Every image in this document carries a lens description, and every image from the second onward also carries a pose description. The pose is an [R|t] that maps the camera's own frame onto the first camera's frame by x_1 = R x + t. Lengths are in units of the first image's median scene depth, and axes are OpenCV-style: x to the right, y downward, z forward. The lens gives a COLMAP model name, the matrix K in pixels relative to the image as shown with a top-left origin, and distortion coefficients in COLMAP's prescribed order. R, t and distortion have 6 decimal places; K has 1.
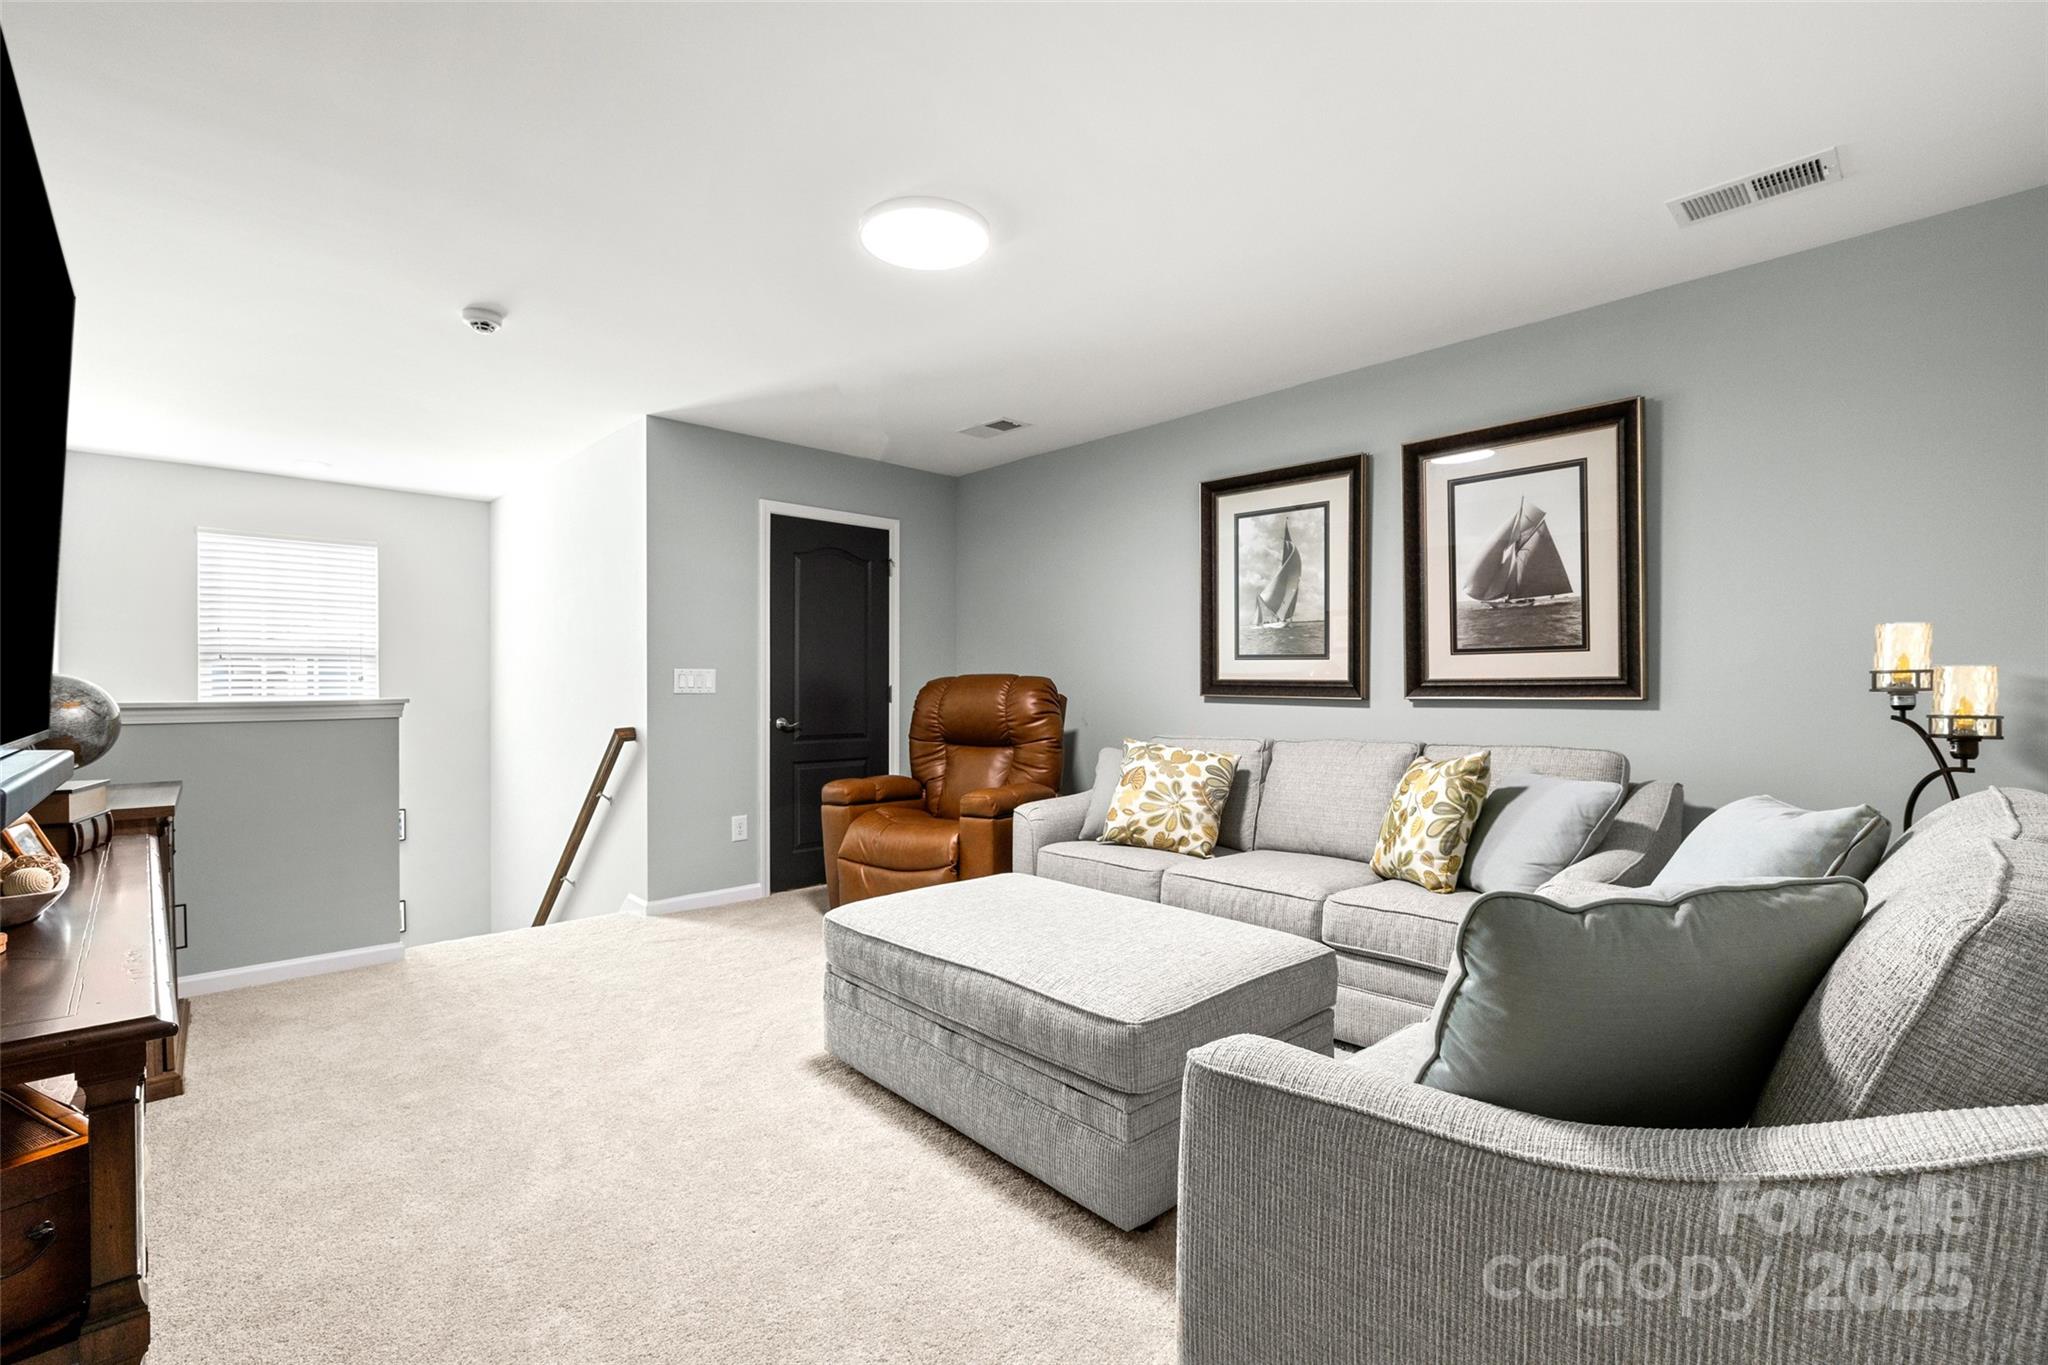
lens RADIAL K [[933.7, 0, 1033.1], [0, 933.7, 687.9], [0, 0, 1]] dist [-0.003731, -0.000167]
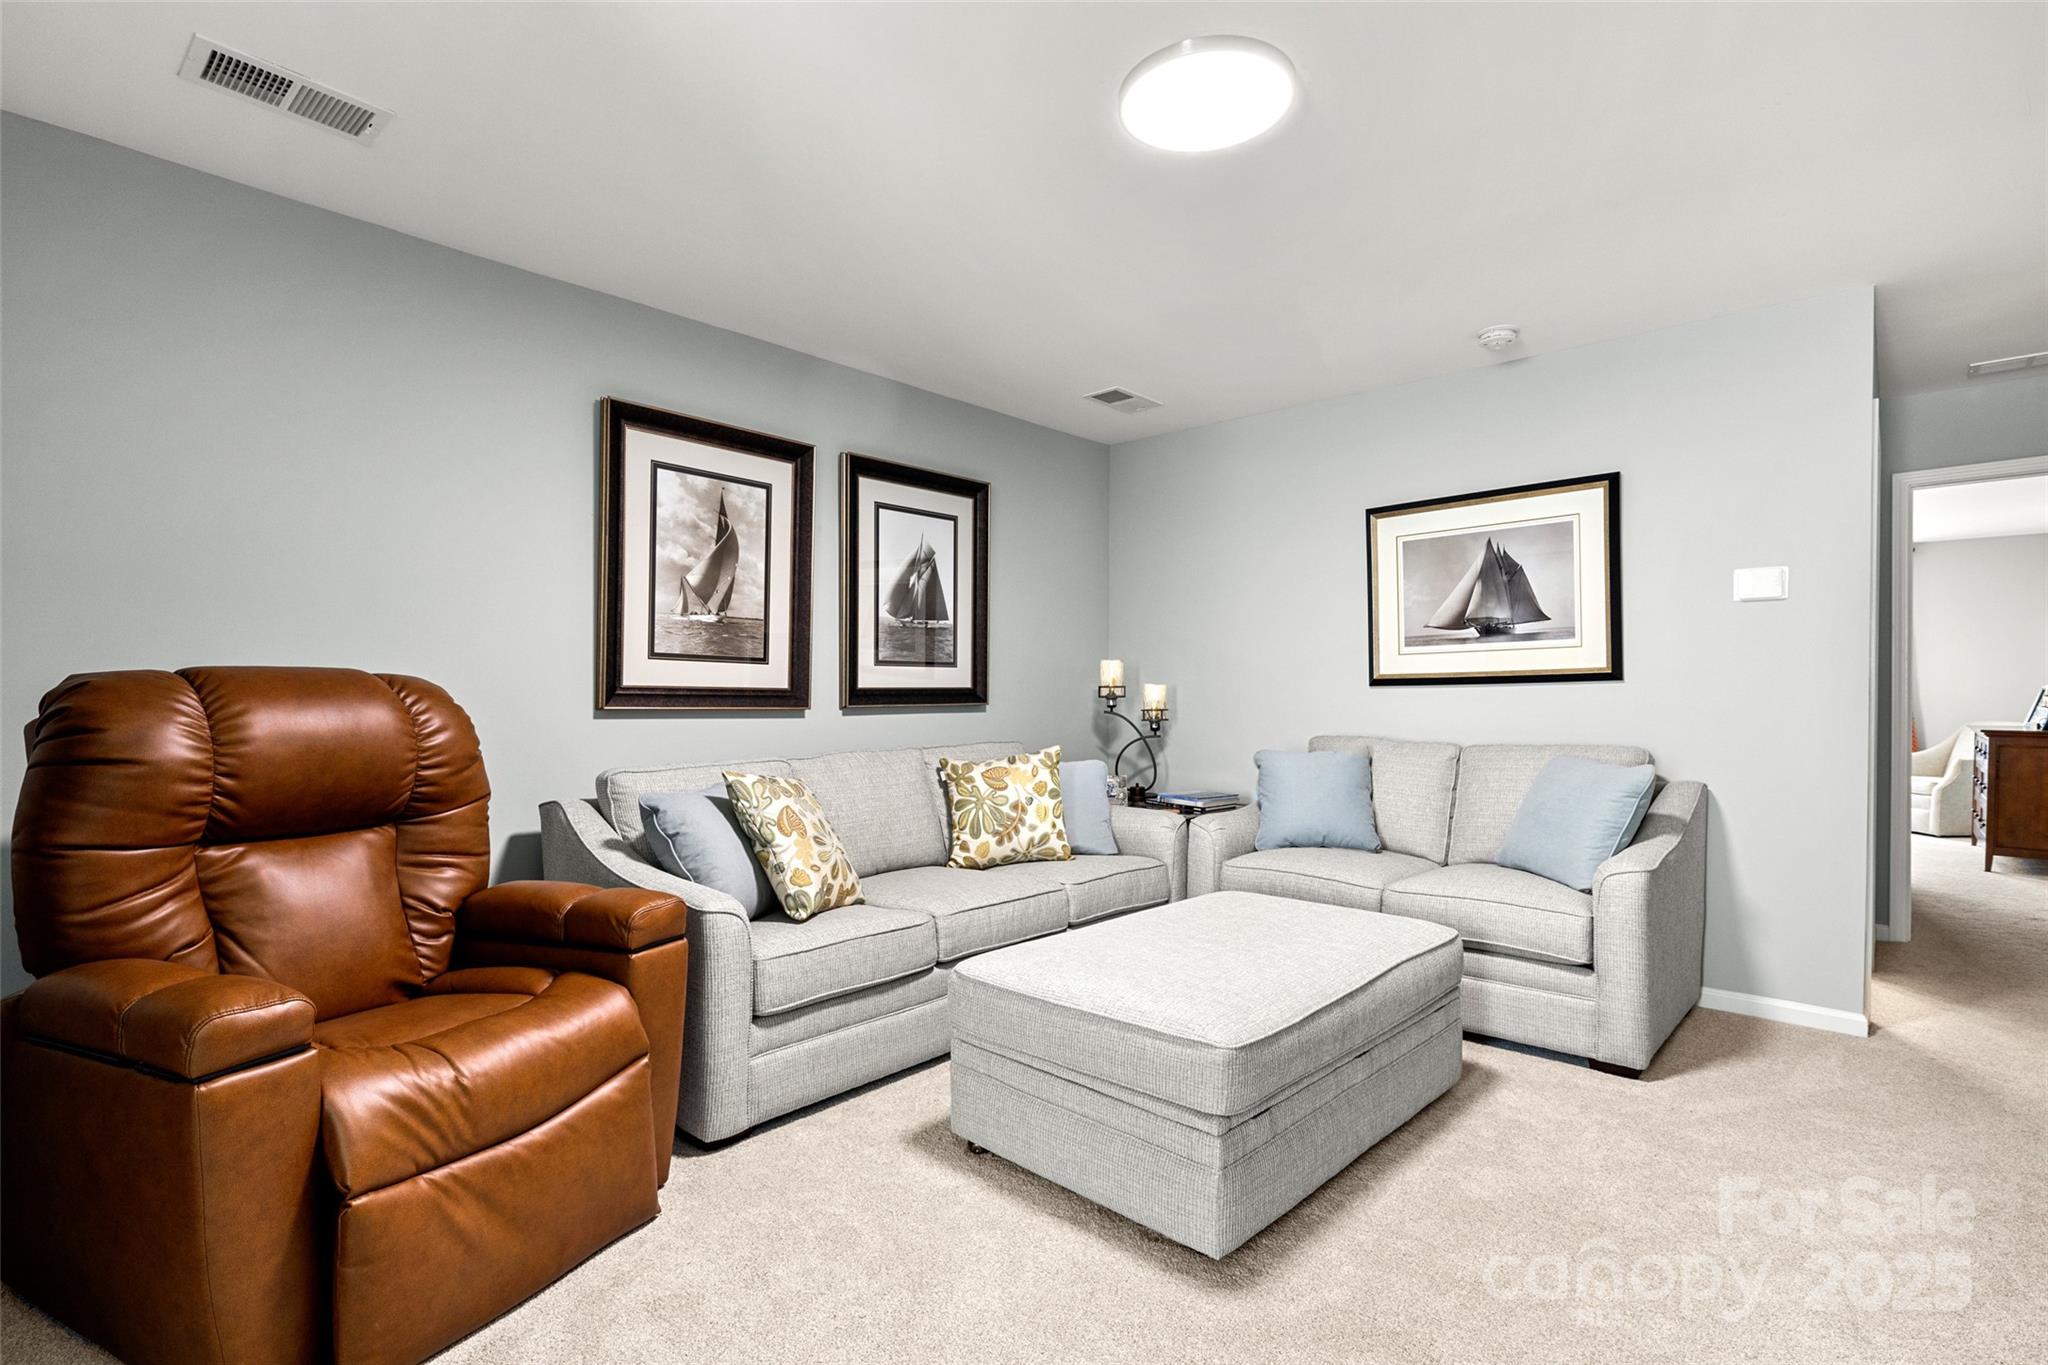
lens RADIAL K [[996.8, 0, 1032.8], [0, 996.8, 677.9], [0, 0, 1]] dist [0.001142, -0.000039]
pose [[-0.086076, 0.026727, 0.995930, -0.628037], [0.011837, 0.999597, -0.025803, 0.008813], [-0.996218, 0.009568, -0.086358, 0.830566]]
